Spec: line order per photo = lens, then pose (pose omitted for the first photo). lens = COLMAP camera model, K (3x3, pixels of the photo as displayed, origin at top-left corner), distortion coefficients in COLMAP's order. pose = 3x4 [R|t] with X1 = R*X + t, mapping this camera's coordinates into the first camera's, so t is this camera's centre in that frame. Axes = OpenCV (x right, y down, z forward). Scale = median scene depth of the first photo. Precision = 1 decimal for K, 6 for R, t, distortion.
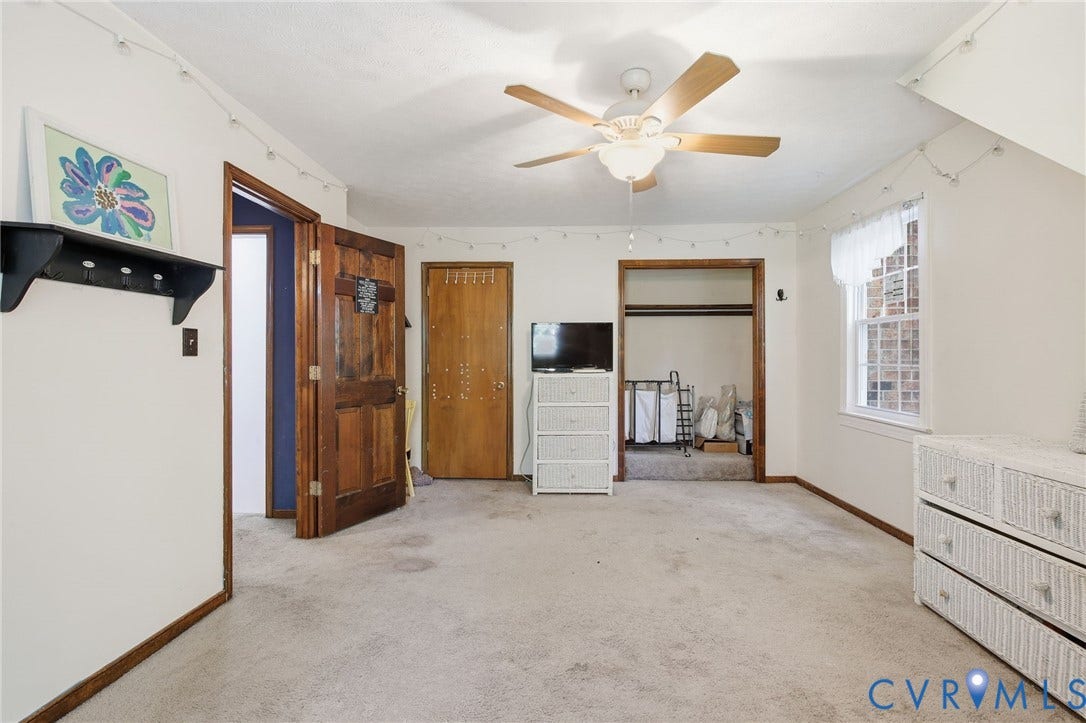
lens RADIAL K [[494.1, 0, 532.4], [0, 494.1, 361.6], [0, 0, 1]] dist [0.000774, -0.001227]
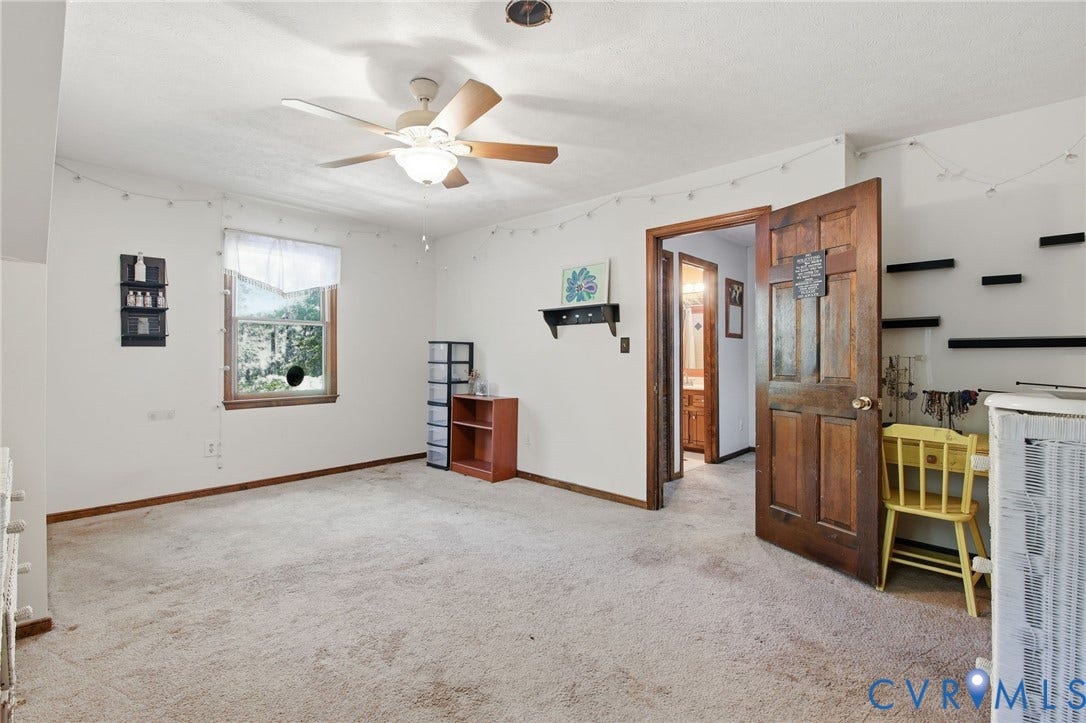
lens RADIAL K [[494.1, 0, 555.4], [0, 494.1, 356.5], [0, 0, 1]] dist [0.000774, -0.001227]
pose [[-0.606113, -0.001328, -0.795377, 0.582298], [-0.008372, 0.999954, 0.004711, -0.003482], [0.795334, 0.009514, -0.606096, 1.243223]]
